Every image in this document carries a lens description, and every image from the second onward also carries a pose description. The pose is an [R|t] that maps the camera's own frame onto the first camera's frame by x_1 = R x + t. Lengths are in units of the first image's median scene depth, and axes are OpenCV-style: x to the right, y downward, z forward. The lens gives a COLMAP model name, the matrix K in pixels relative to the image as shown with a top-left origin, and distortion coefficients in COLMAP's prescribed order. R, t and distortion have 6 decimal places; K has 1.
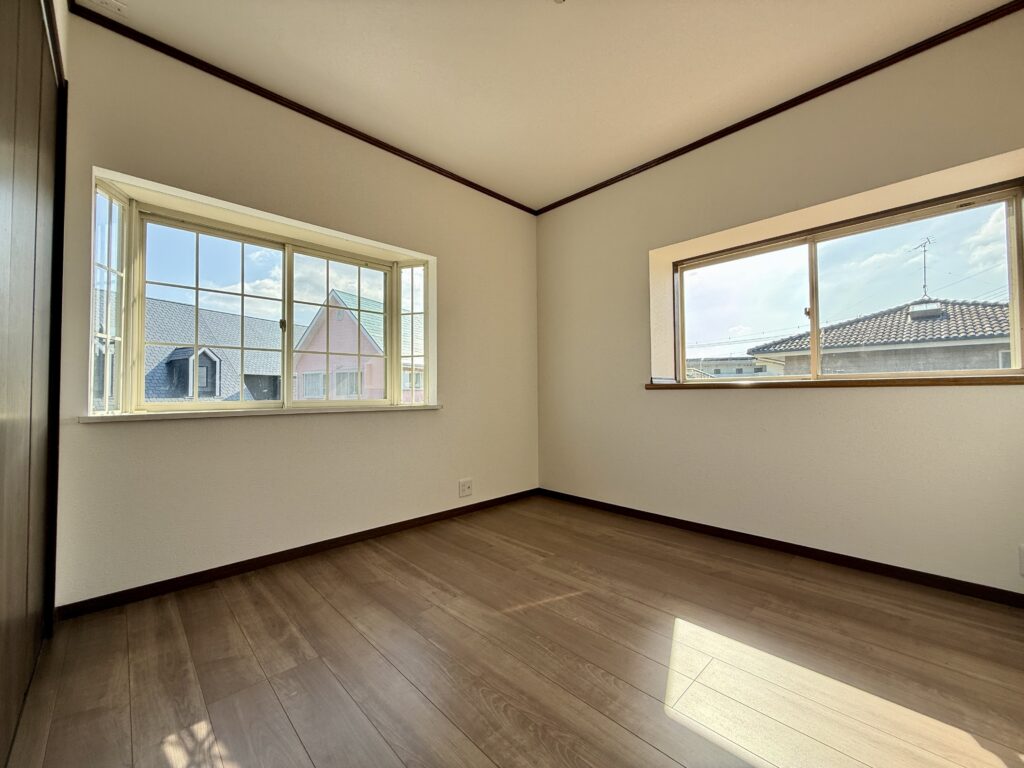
lens RADIAL K [[408.1, 0, 507.0], [0, 408.1, 388.8], [0, 0, 1]] dist [0.001671, 0.001132]
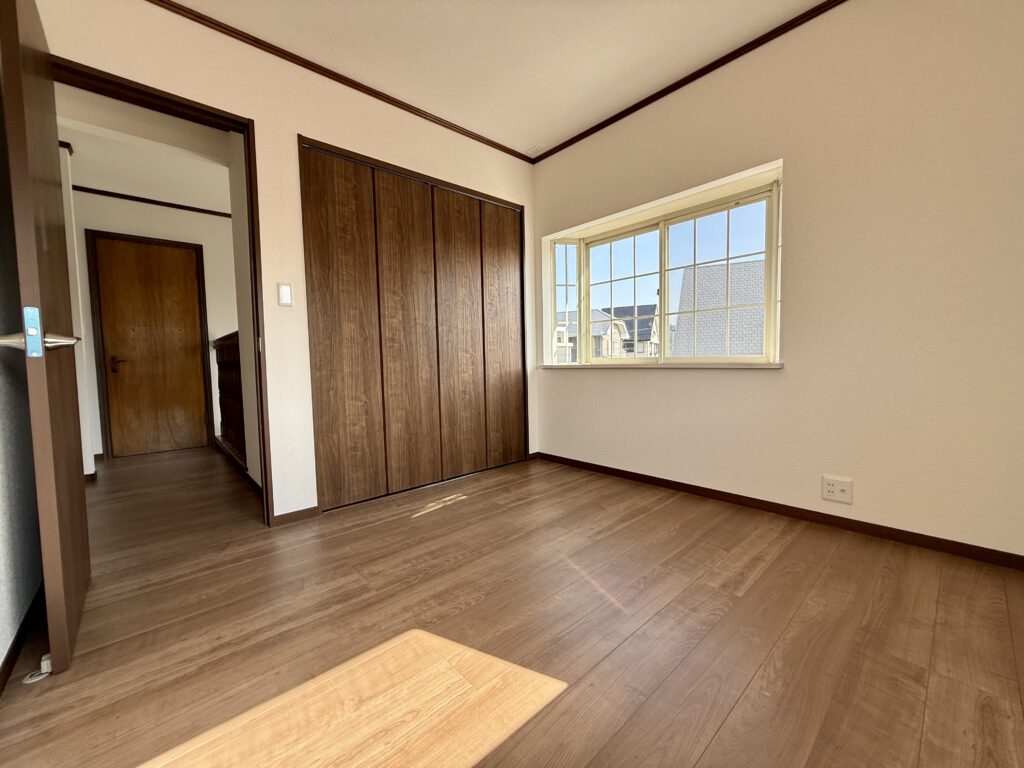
lens RADIAL K [[408.1, 0, 516.3], [0, 408.1, 391.6], [0, 0, 1]] dist [0.001671, 0.001132]
pose [[-0.020803, 0.090588, -0.995671, 0.760555], [0.034938, 0.995344, 0.089829, 0.008562], [0.999173, -0.032918, -0.023871, 0.683067]]
